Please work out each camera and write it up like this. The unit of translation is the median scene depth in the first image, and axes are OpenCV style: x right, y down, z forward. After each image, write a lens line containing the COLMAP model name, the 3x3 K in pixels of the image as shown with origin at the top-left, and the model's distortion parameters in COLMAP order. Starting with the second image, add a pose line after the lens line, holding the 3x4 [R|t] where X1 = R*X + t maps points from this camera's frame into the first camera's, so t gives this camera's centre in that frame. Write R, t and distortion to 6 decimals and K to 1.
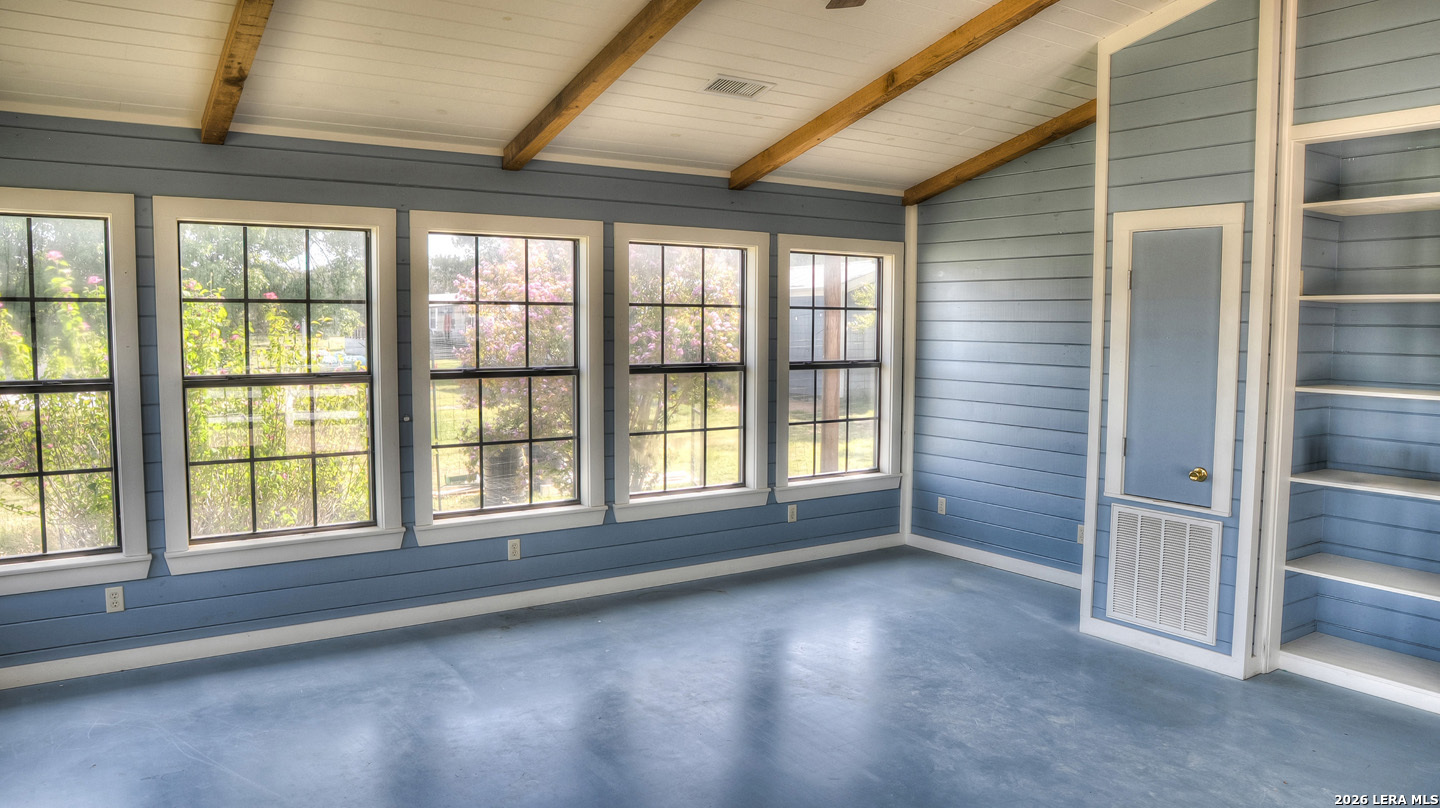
lens RADIAL K [[1002.5, 0, 722.8], [0, 1002.5, 405.2], [0, 0, 1]] dist [-0.074301, 0.001486]
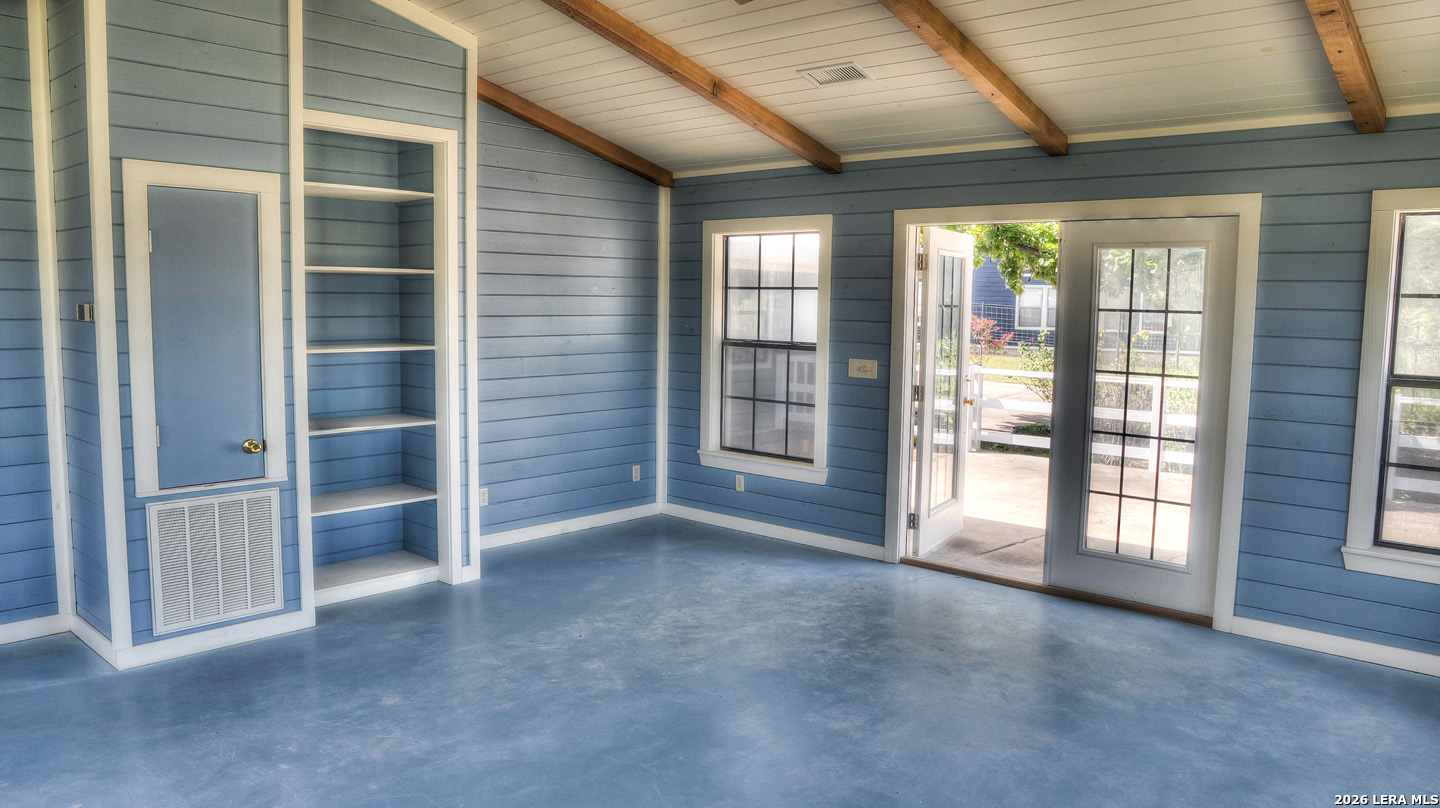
lens RADIAL K [[1002.5, 0, 722.8], [0, 1002.5, 405.2], [0, 0, 1]] dist [-0.074301, 0.001486]
pose [[-0.236379, -0.113359, 0.965026, -0.590612], [0.060815, 0.989498, 0.131130, -0.073080], [-0.969756, 0.089685, -0.227003, 0.793283]]
